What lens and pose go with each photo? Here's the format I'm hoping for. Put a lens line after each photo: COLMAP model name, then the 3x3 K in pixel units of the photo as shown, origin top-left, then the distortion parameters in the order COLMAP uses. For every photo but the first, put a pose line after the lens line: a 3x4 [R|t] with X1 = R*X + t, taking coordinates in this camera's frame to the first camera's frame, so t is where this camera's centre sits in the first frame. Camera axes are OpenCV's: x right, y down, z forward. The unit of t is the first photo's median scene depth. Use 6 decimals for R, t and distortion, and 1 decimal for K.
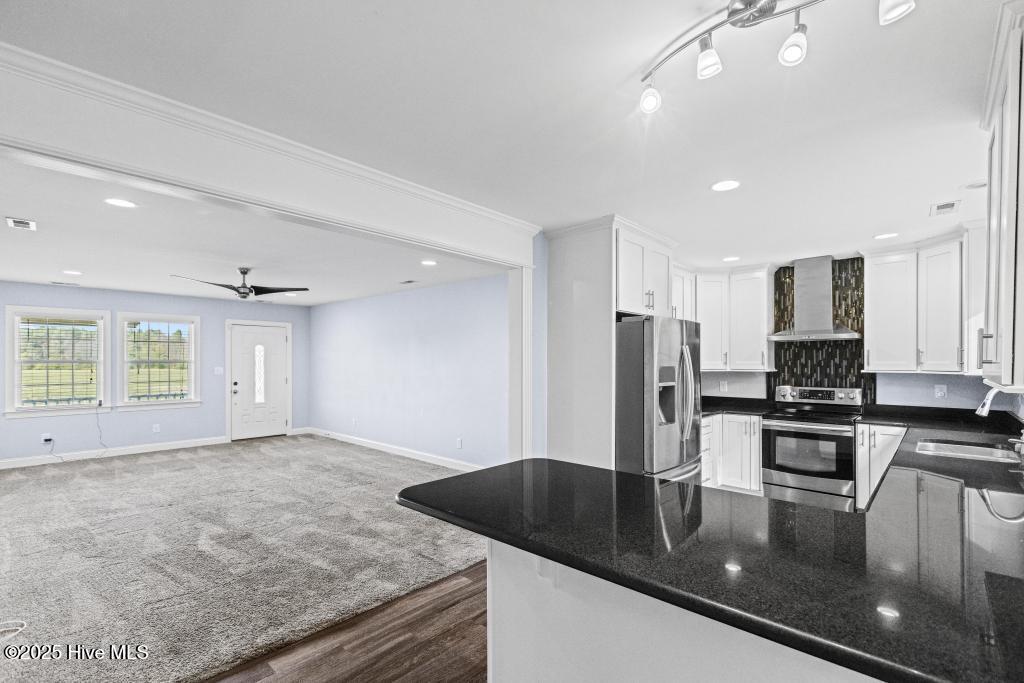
lens RADIAL K [[464.2, 0, 525.2], [0, 464.2, 358.6], [0, 0, 1]] dist [-0.003095, -0.001282]
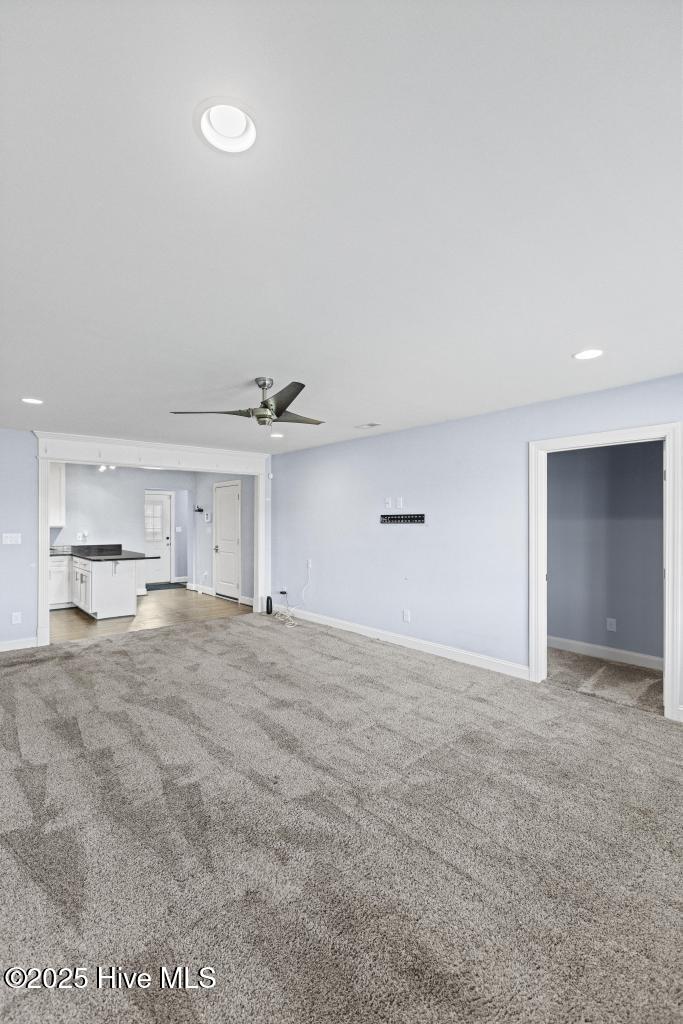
lens RADIAL K [[457.7, 0, 339.1], [0, 457.7, 521.9], [0, 0, 1]] dist [-0.000396, 0.000441]
pose [[-0.992007, -0.000137, 0.126186, -0.672300], [-0.000770, 0.999987, -0.004968, 0.008568], [-0.126183, -0.005026, -0.991994, 1.373491]]
